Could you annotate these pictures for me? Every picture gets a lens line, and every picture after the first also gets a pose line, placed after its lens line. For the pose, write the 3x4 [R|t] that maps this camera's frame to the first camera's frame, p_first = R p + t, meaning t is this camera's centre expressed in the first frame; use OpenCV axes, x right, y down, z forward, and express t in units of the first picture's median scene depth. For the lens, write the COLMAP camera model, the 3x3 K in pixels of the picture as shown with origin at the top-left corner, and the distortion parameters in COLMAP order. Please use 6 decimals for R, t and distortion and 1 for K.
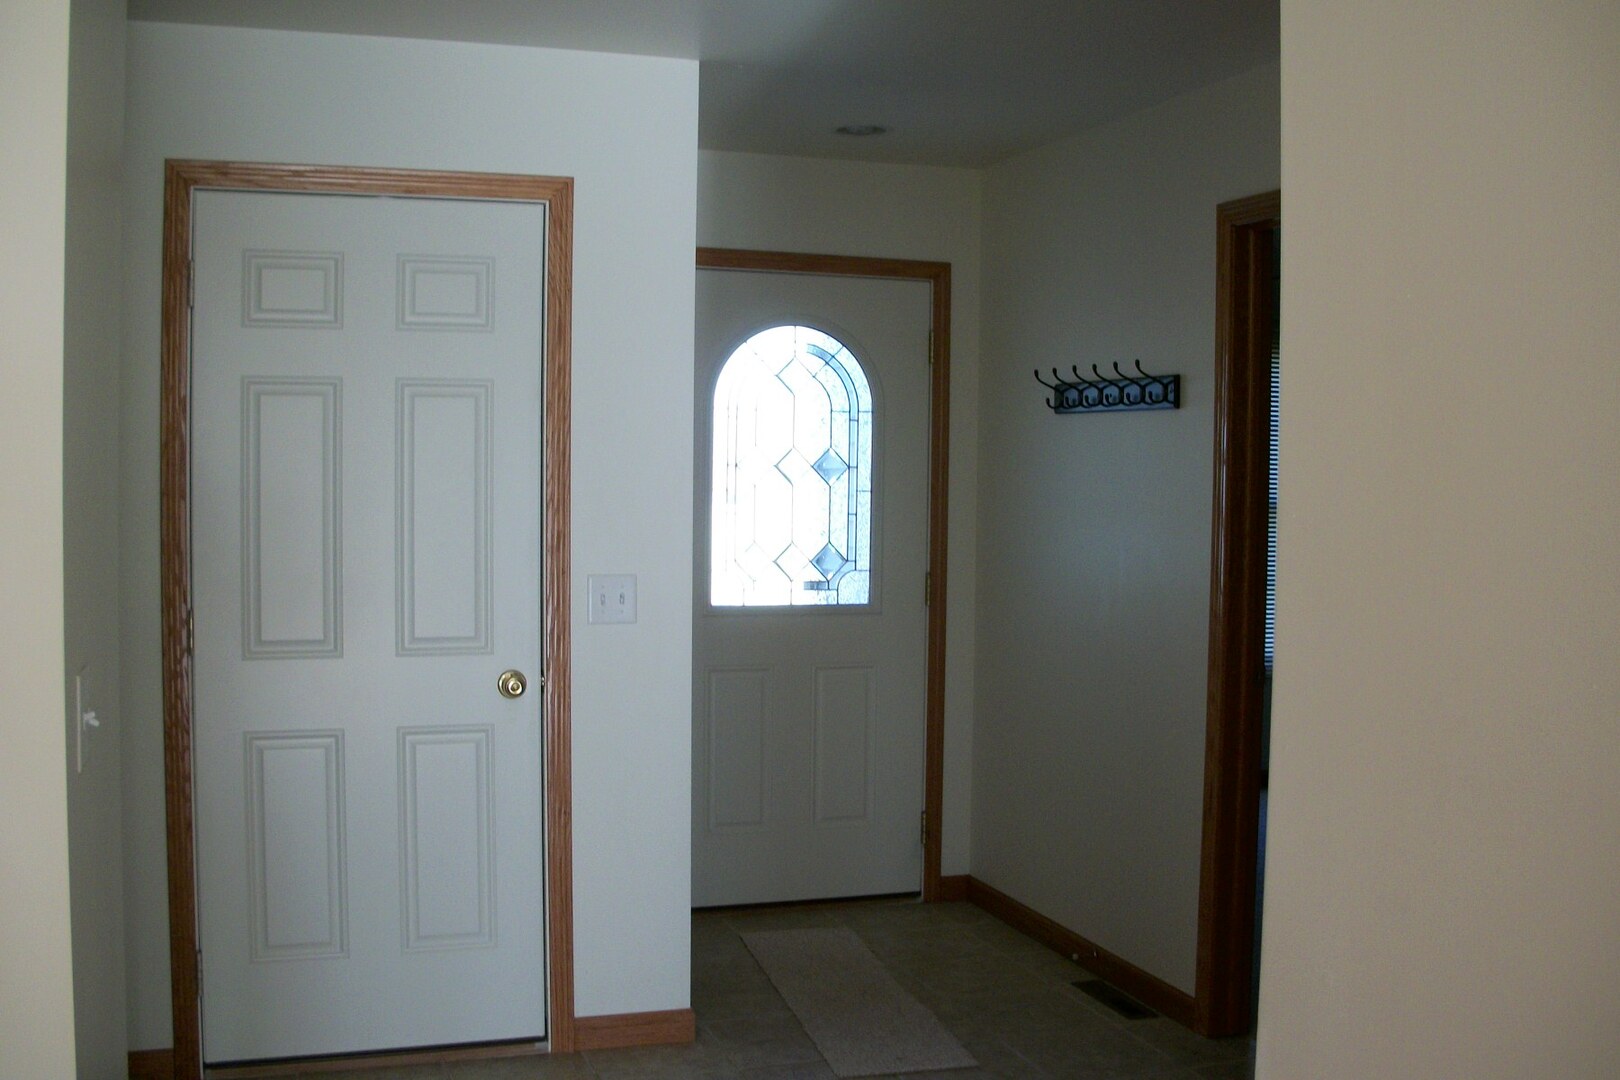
lens RADIAL K [[1653.5, 0, 810.0], [0, 1653.5, 540.0], [0, 0, 1]] dist [-0.226873, 0.225277]
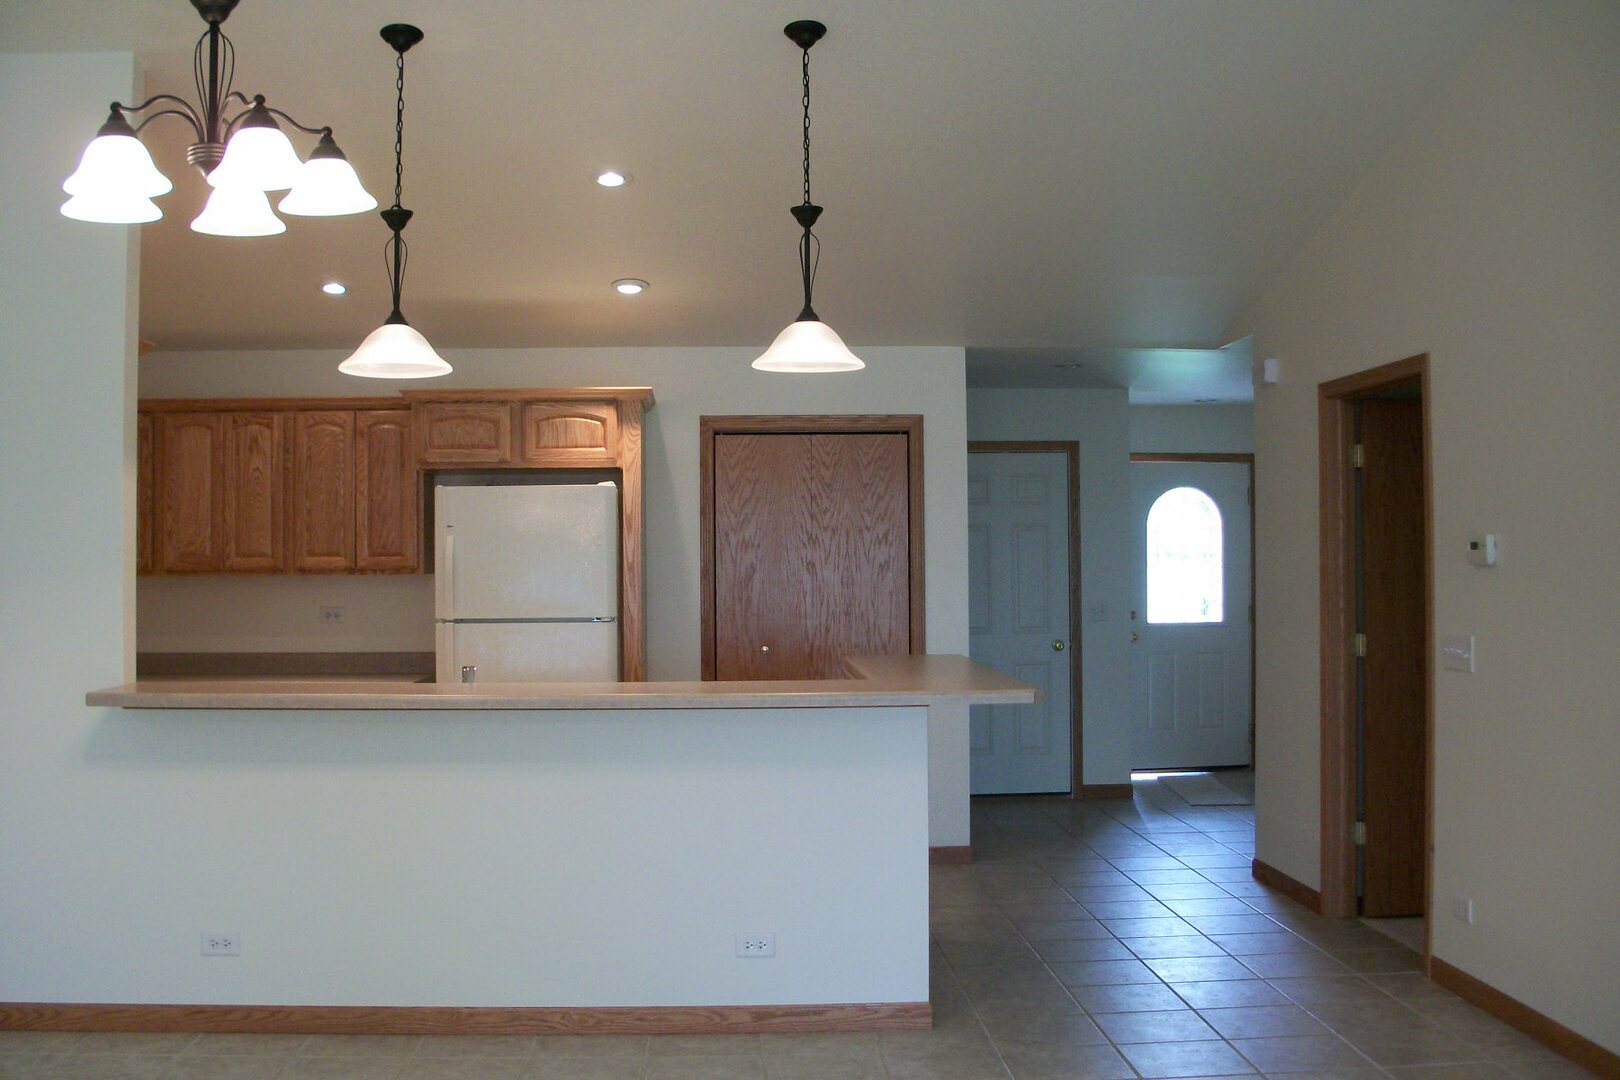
lens RADIAL K [[1653.5, 0, 810.0], [0, 1653.5, 540.0], [0, 0, 1]] dist [-0.226873, 0.225277]
pose [[0.959262, -0.022843, -0.281594, 0.159769], [0.007847, 0.998496, -0.054268, 0.059538], [0.282410, 0.049847, 0.957998, -1.475982]]
